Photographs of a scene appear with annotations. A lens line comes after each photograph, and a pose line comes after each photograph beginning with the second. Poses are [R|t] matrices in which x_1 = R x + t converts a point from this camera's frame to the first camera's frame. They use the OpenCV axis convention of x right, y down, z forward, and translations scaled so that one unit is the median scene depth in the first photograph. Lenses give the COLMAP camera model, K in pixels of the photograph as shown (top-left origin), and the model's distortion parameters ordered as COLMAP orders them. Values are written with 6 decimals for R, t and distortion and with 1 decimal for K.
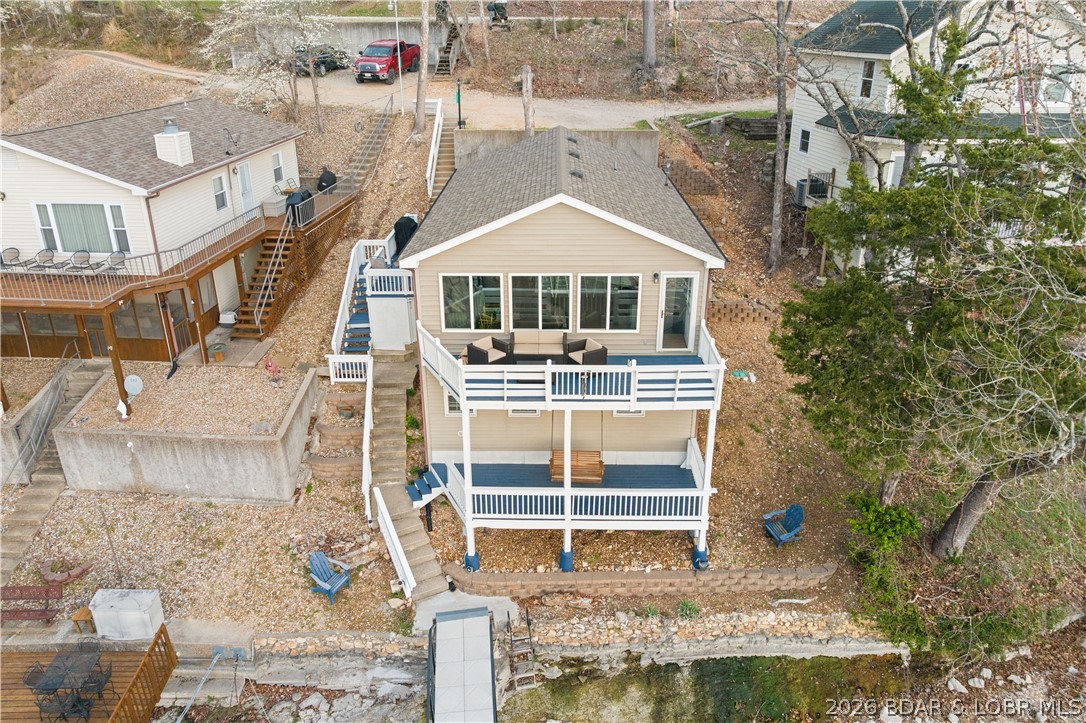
lens RADIAL K [[772.6, 0, 547.6], [0, 772.6, 335.6], [0, 0, 1]] dist [-0.044018, -0.004114]
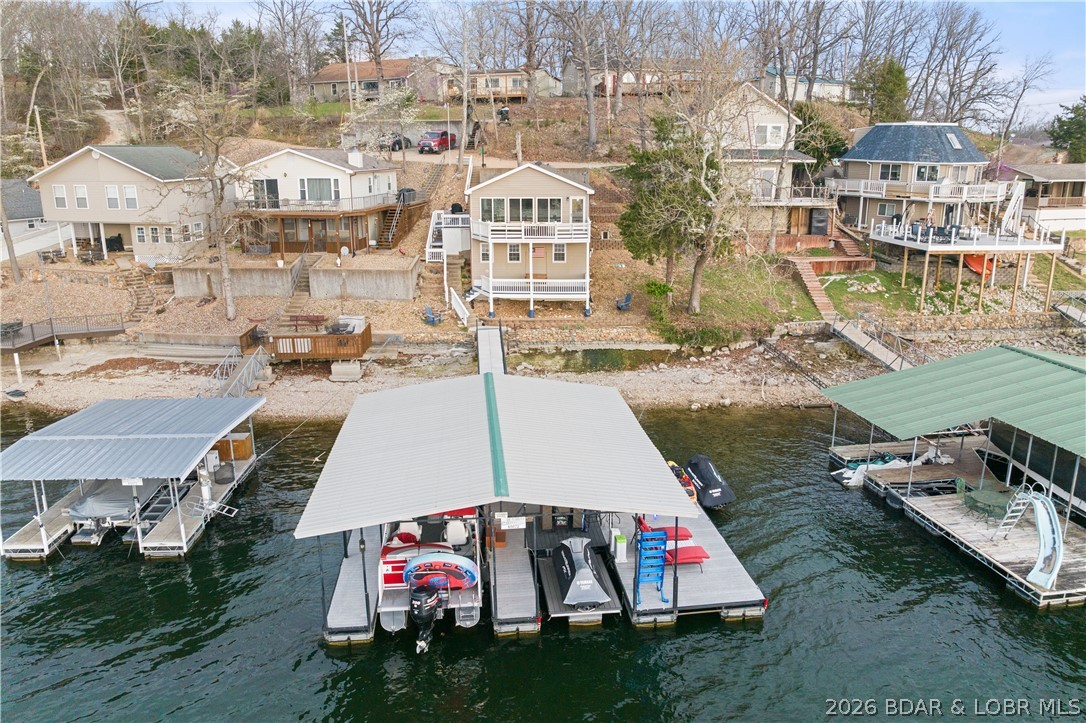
lens RADIAL K [[775.2, 0, 543.6], [0, 775.2, 348.9], [0, 0, 1]] dist [-0.036502, -0.000305]
pose [[0.999975, 0.000259, -0.007011, 0.074989], [-0.001248, 0.989947, -0.141434, 0.698038], [0.006904, 0.141439, 0.989923, -1.286076]]
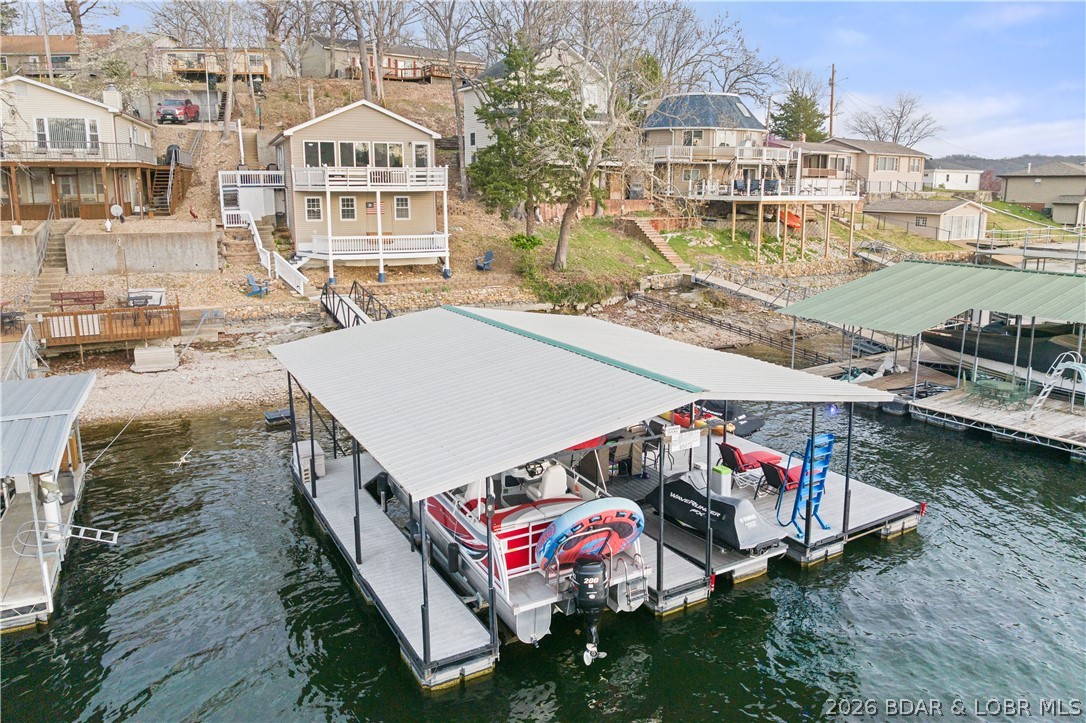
lens RADIAL K [[772.6, 0, 547.6], [0, 772.6, 335.6], [0, 0, 1]] dist [-0.044018, -0.004114]
pose [[0.919863, -0.073357, 0.385320, -0.335014], [0.148257, 0.974505, -0.168403, 0.784594], [-0.363143, 0.212034, 0.907287, -0.862632]]
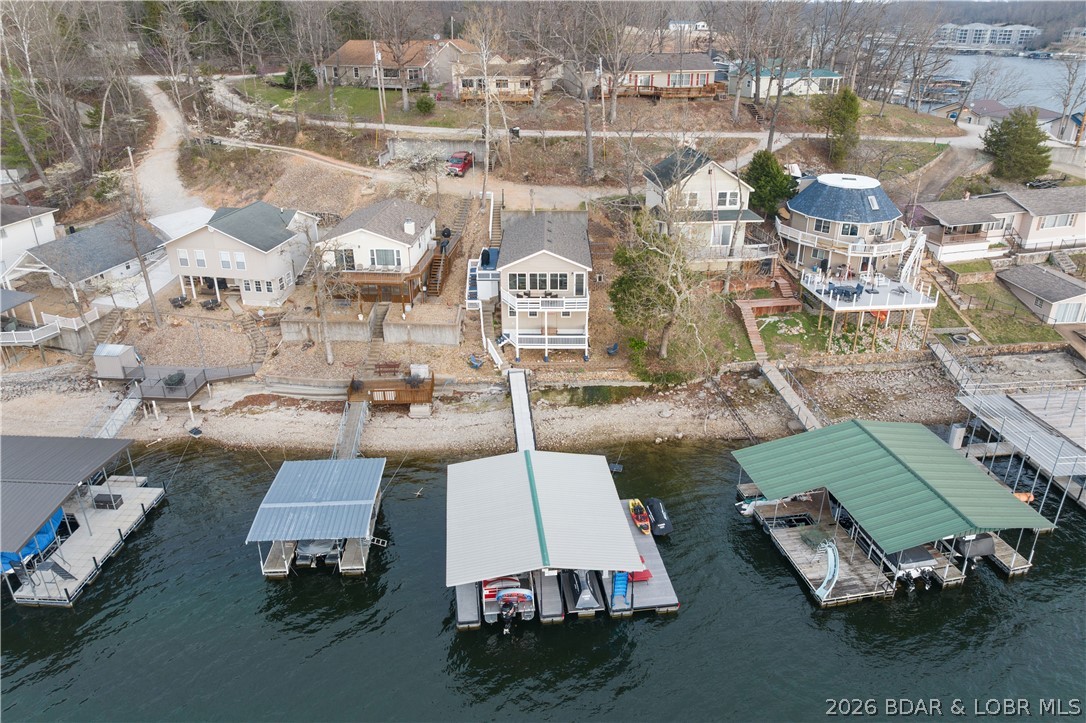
lens RADIAL K [[782.9, 0, 543.0], [0, 782.9, 361.5], [0, 0, 1]] dist [-0.005120, -0.073318]
pose [[0.999995, -0.003242, -0.000519, 0.011651], [0.003261, 0.999145, 0.041212, 0.154194], [0.000385, -0.041214, 0.999150, -2.257393]]
